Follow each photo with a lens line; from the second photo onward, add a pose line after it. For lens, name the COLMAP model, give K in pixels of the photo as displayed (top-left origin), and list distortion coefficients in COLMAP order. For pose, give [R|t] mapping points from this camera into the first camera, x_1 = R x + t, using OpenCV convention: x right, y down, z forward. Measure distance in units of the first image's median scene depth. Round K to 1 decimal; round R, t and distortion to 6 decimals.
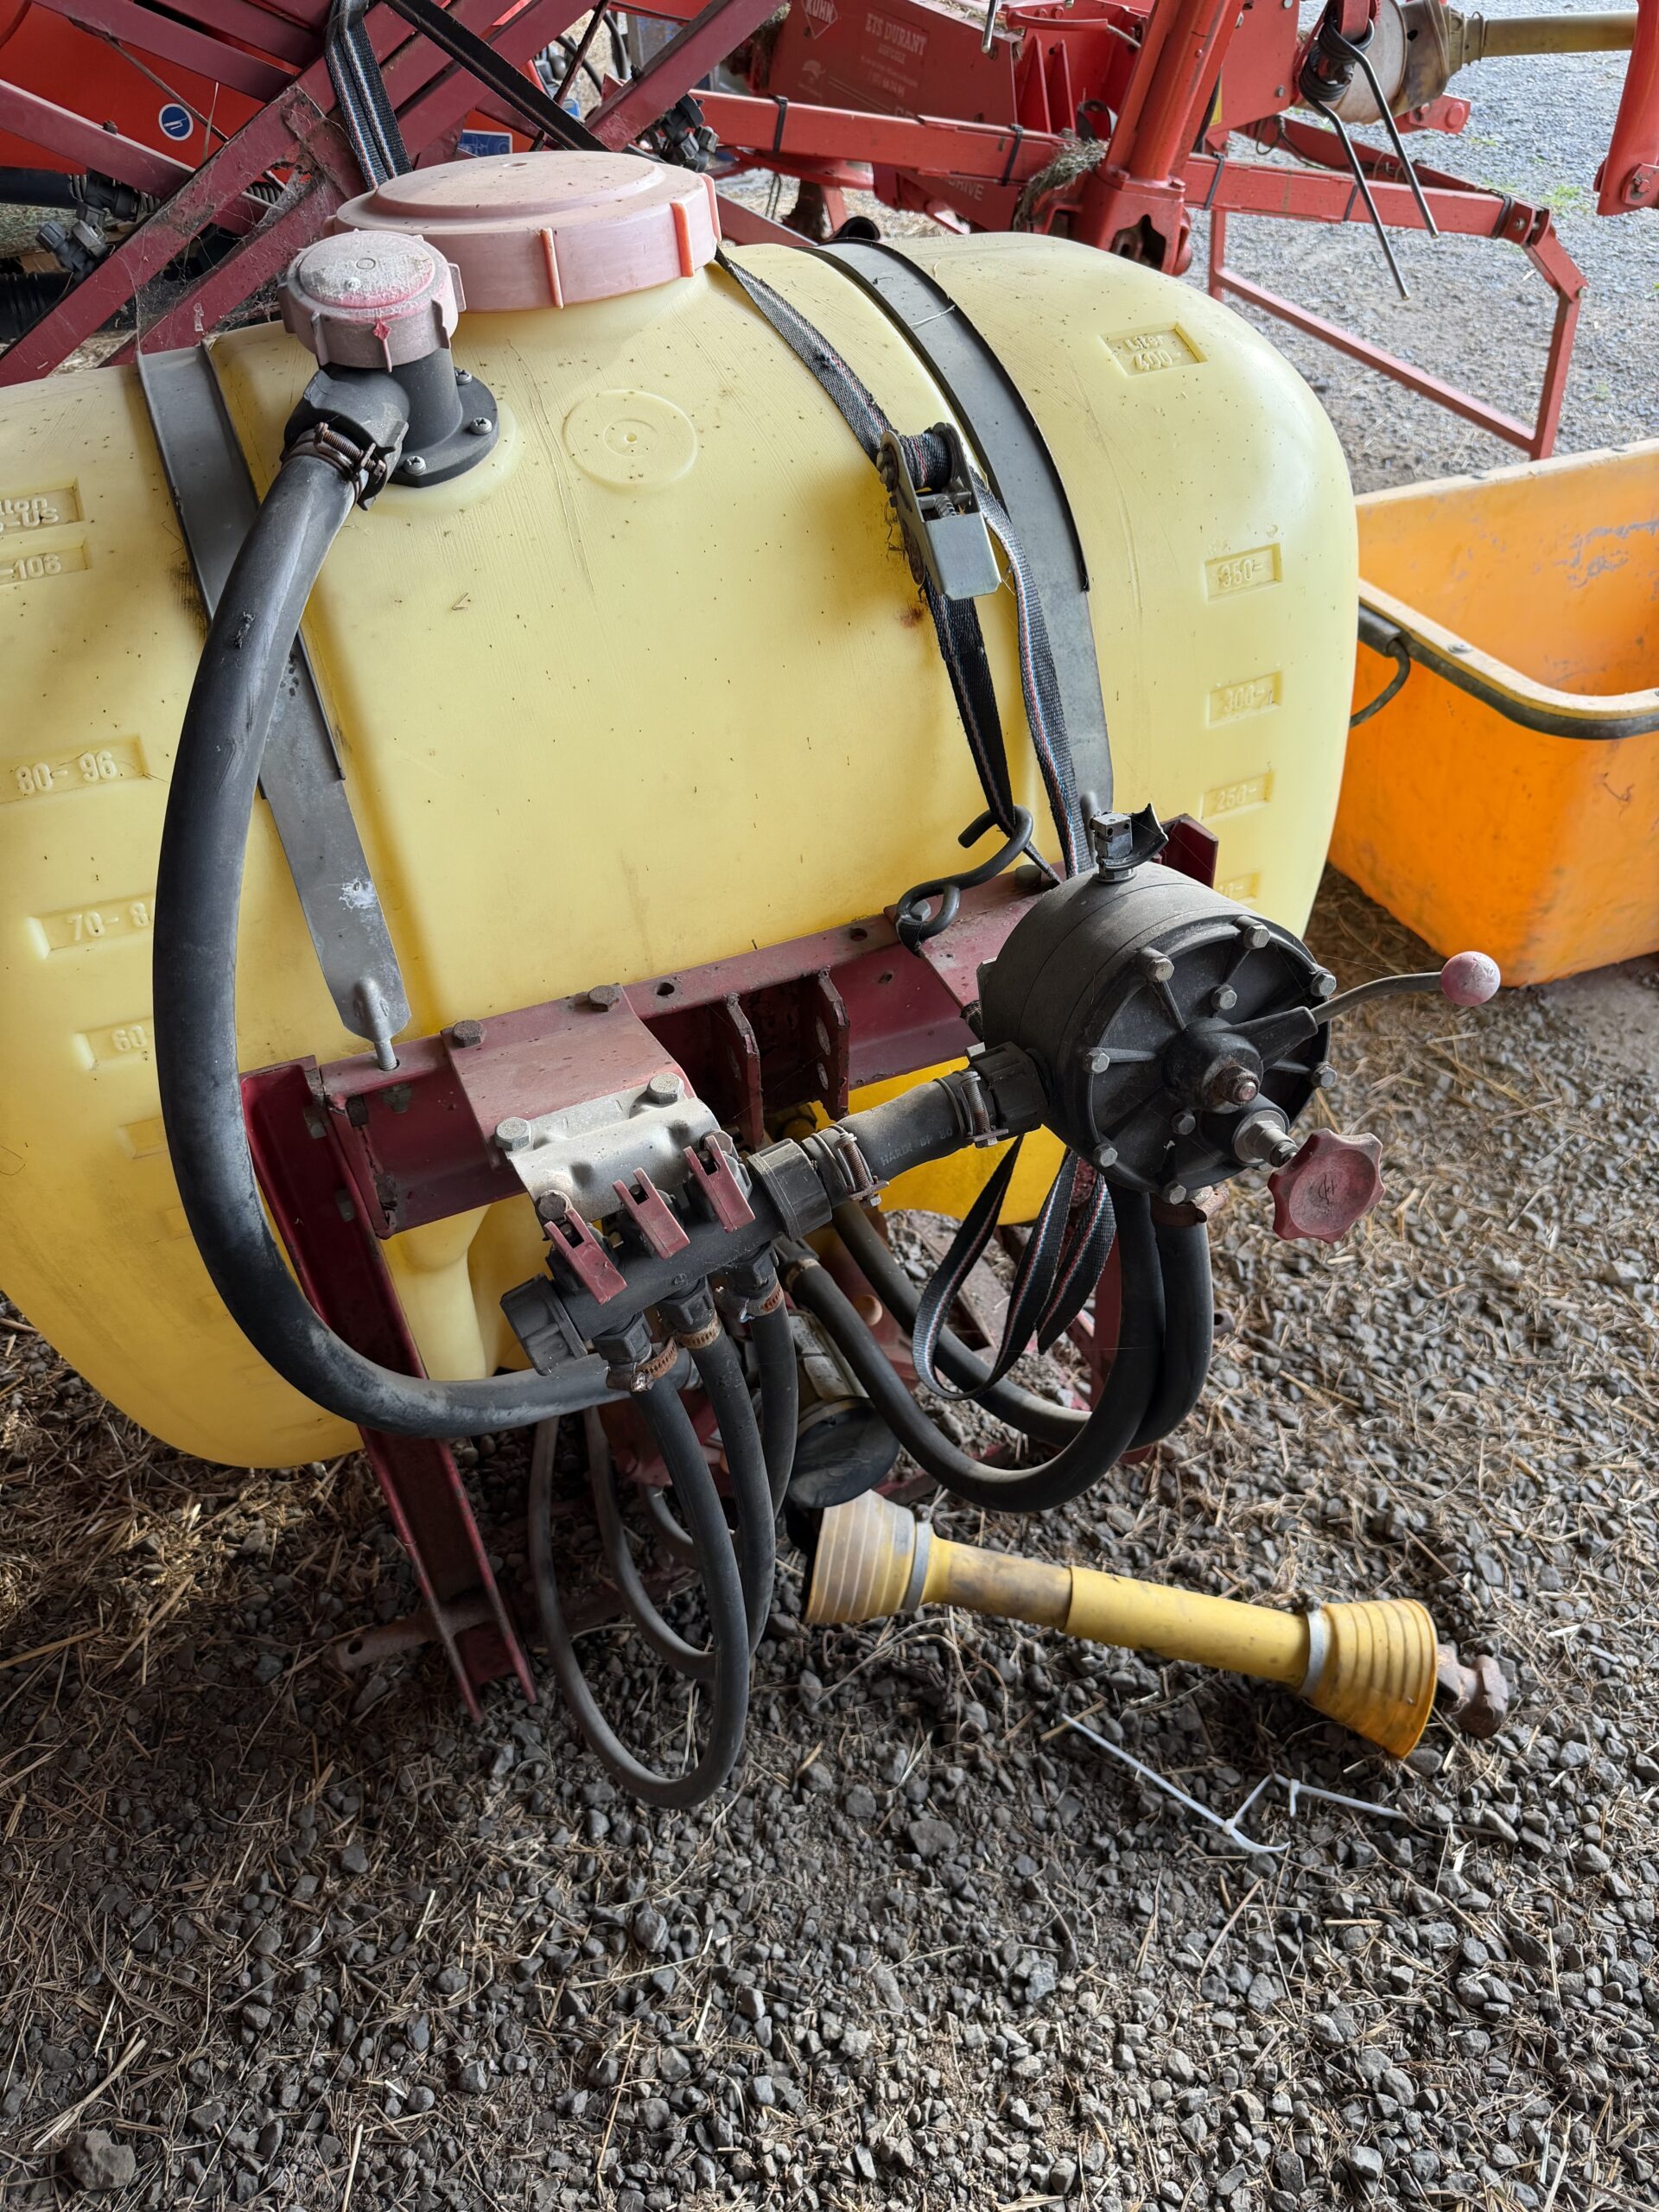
lens RADIAL K [[1556.7, 0, 827.3], [0, 1556.7, 1070.5], [0, 0, 1]] dist [-0.001011, -0.008108]
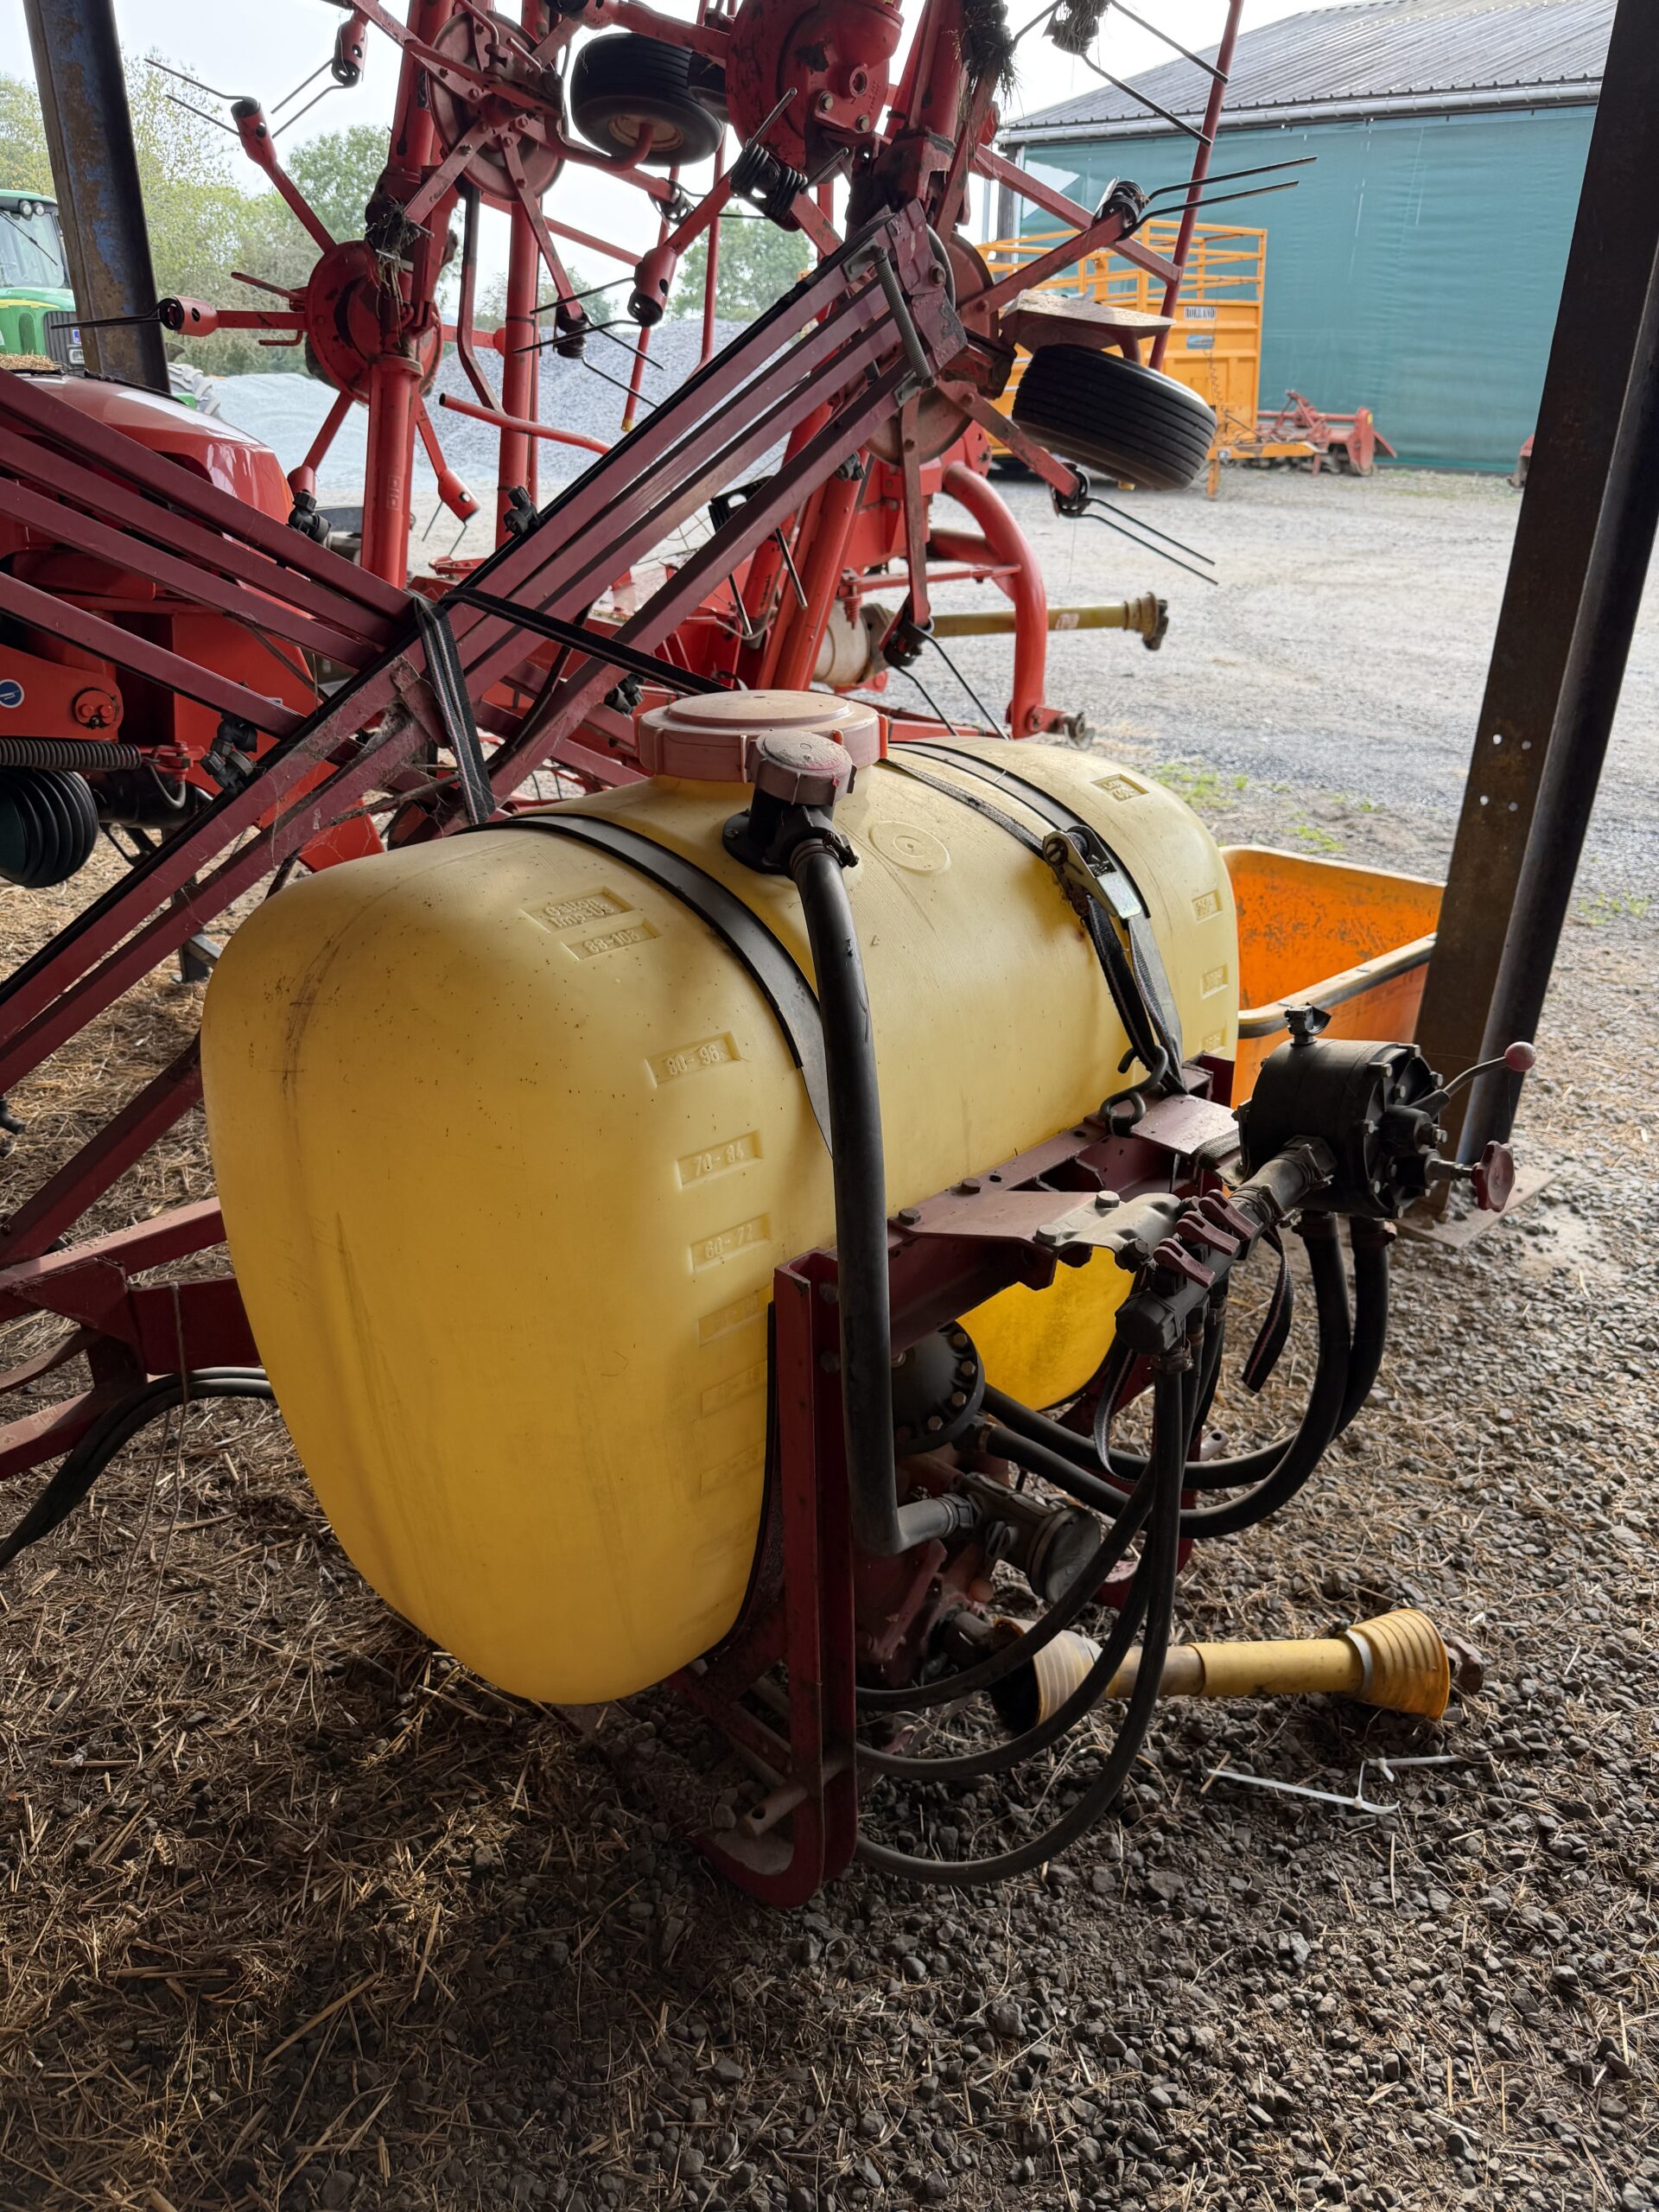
lens RADIAL K [[1531.6, 0, 829.6], [0, 1531.6, 1042.6], [0, 0, 1]] dist [0.000040, -0.003364]
pose [[0.922976, -0.106377, 0.369863, -0.616257], [0.217657, 0.936864, -0.273699, 0.153176], [-0.317396, 0.333121, 0.887857, -0.243823]]
